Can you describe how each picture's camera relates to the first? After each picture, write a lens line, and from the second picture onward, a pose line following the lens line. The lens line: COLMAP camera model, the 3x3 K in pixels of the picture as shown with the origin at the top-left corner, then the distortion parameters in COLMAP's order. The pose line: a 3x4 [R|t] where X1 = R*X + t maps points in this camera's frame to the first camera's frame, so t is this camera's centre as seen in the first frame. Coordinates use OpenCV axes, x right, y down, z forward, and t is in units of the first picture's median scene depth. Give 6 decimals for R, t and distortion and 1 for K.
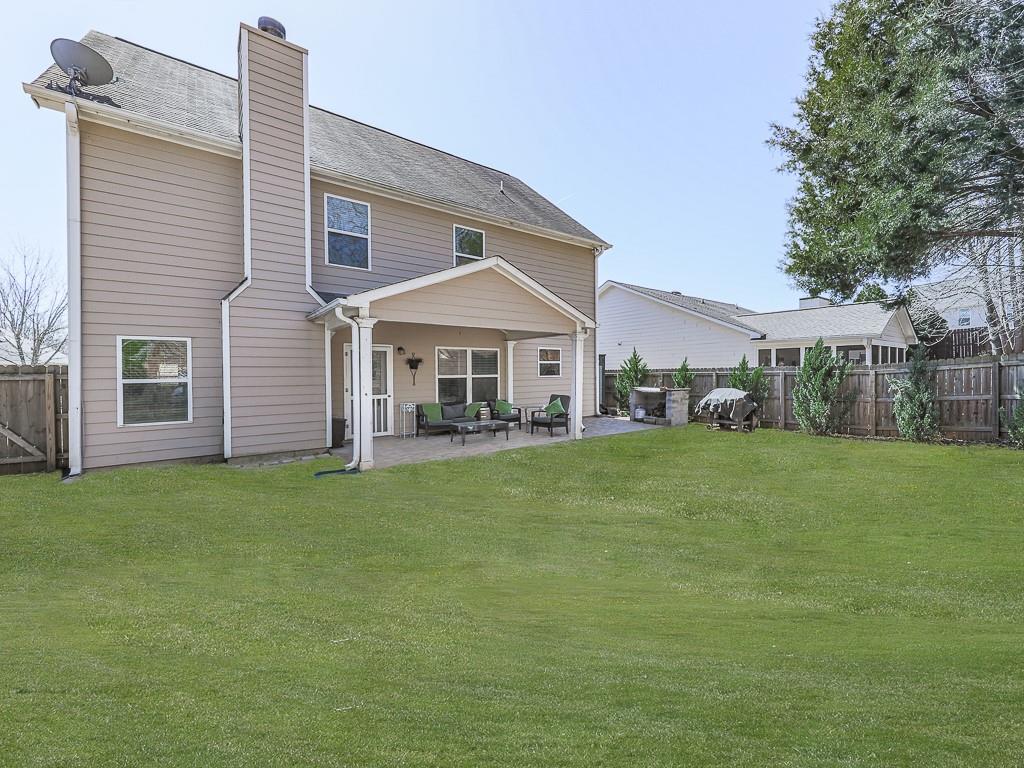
lens RADIAL K [[425.0, 0, 587.3], [0, 425.0, 372.6], [0, 0, 1]] dist [0.009838, -0.002127]
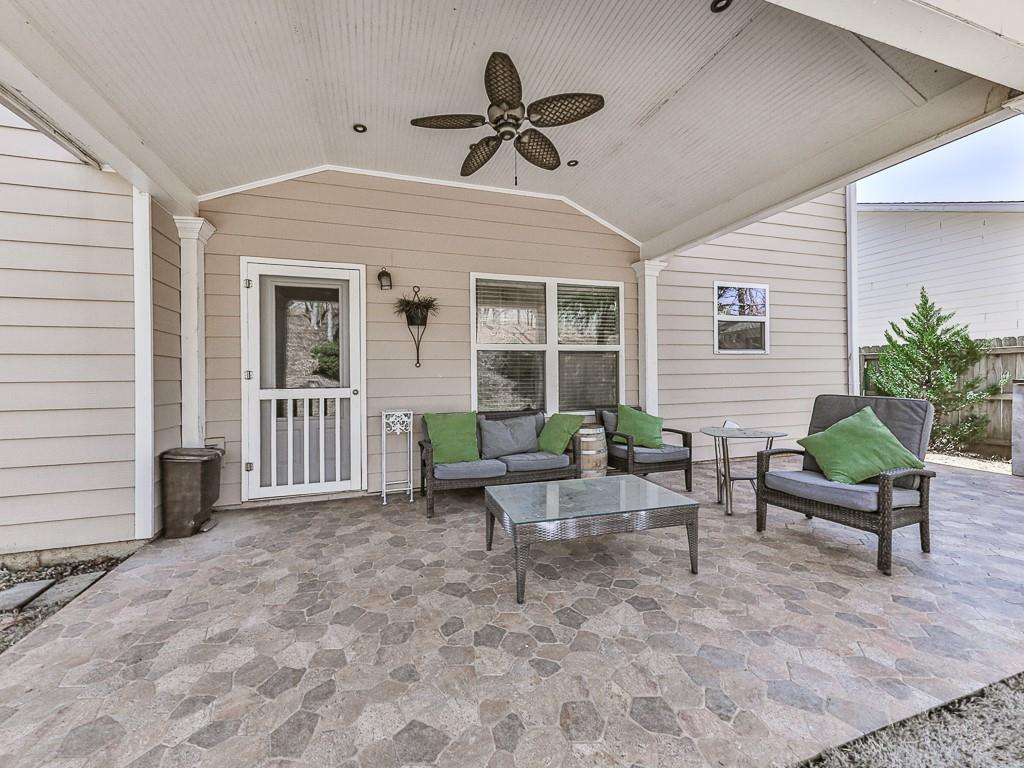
lens RADIAL K [[425.0, 0, 501.7], [0, 425.0, 369.1], [0, 0, 1]] dist [0.009838, -0.002127]
pose [[0.911440, -0.008406, -0.411346, -0.147323], [0.004312, 0.999932, -0.010880, 0.032590], [0.411409, 0.008142, 0.911414, 0.582002]]
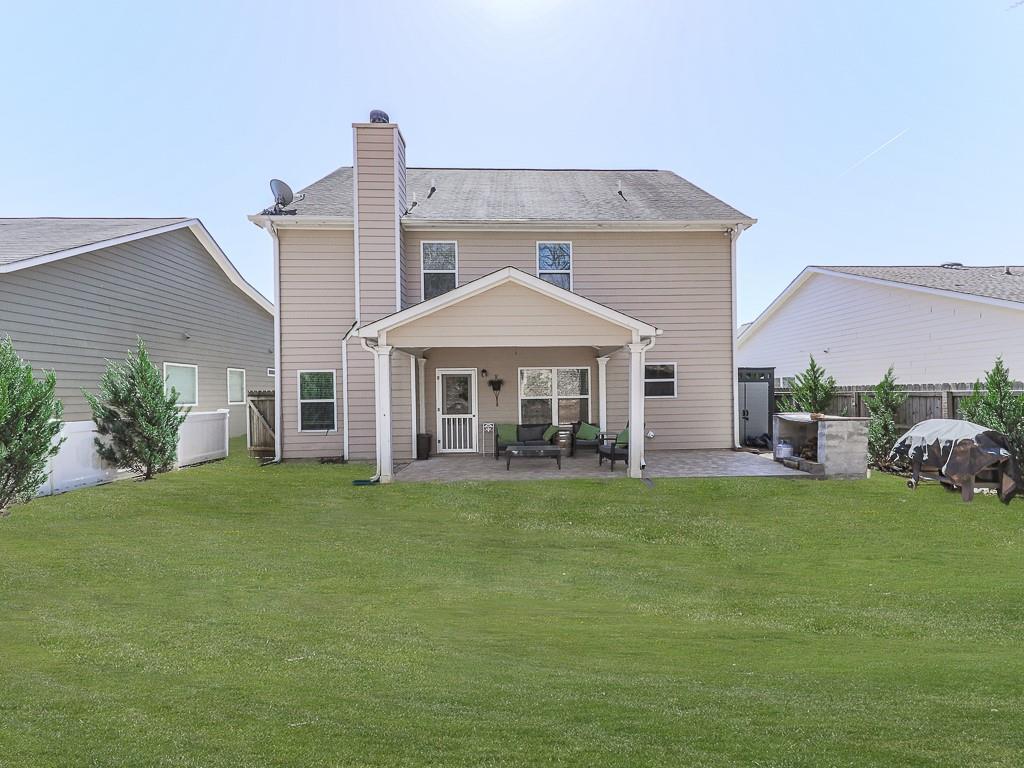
lens RADIAL K [[425.0, 0, 526.5], [0, 425.0, 392.7], [0, 0, 1]] dist [0.009838, -0.002127]
pose [[0.775768, -0.003105, -0.631010, 0.263991], [0.006799, 0.999971, 0.003439, -0.004785], [0.630981, -0.006958, 0.775767, 0.212512]]
